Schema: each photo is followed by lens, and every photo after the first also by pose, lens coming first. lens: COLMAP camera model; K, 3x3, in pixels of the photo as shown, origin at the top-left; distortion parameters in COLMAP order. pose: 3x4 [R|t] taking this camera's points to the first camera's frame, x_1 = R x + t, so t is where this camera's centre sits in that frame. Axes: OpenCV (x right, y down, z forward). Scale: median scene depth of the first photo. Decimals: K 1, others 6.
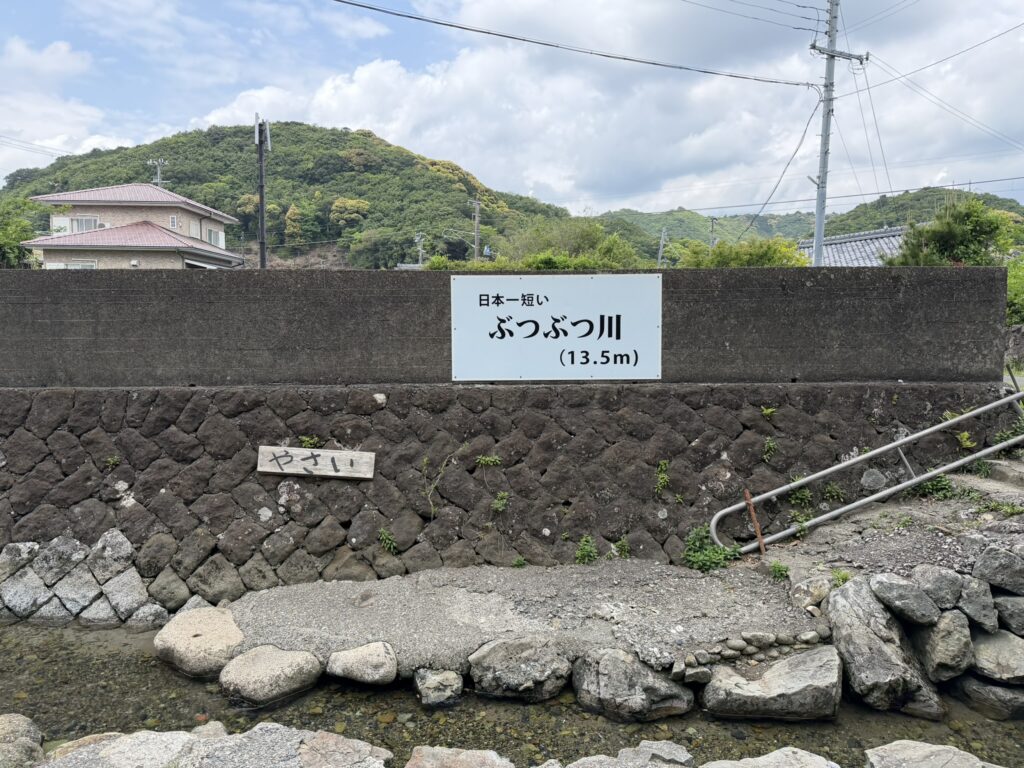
lens RADIAL K [[709.6, 0, 512.0], [0, 709.6, 384.0], [0, 0, 1]] dist [0.064067, -0.076417]
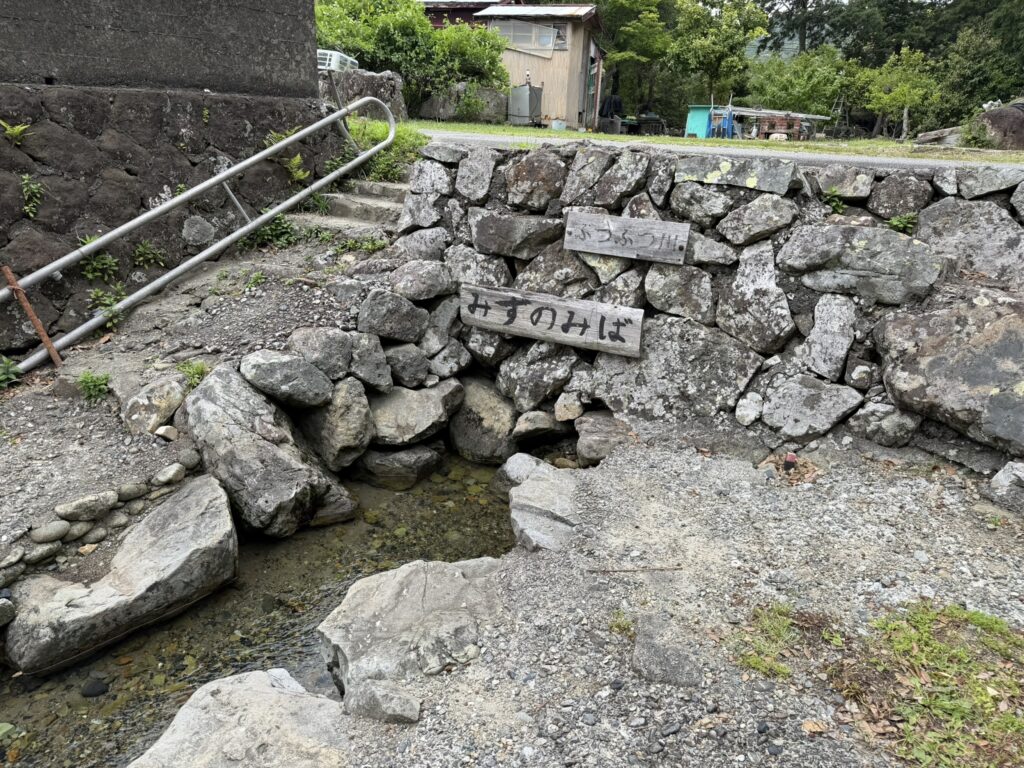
lens RADIAL K [[709.6, 0, 512.0], [0, 709.6, 384.0], [0, 0, 1]] dist [0.064067, -0.076417]
pose [[0.583393, -0.255904, 0.770822, 0.112864], [0.016173, 0.952538, 0.303991, 0.081795], [-0.812029, -0.164880, 0.559843, 0.388505]]
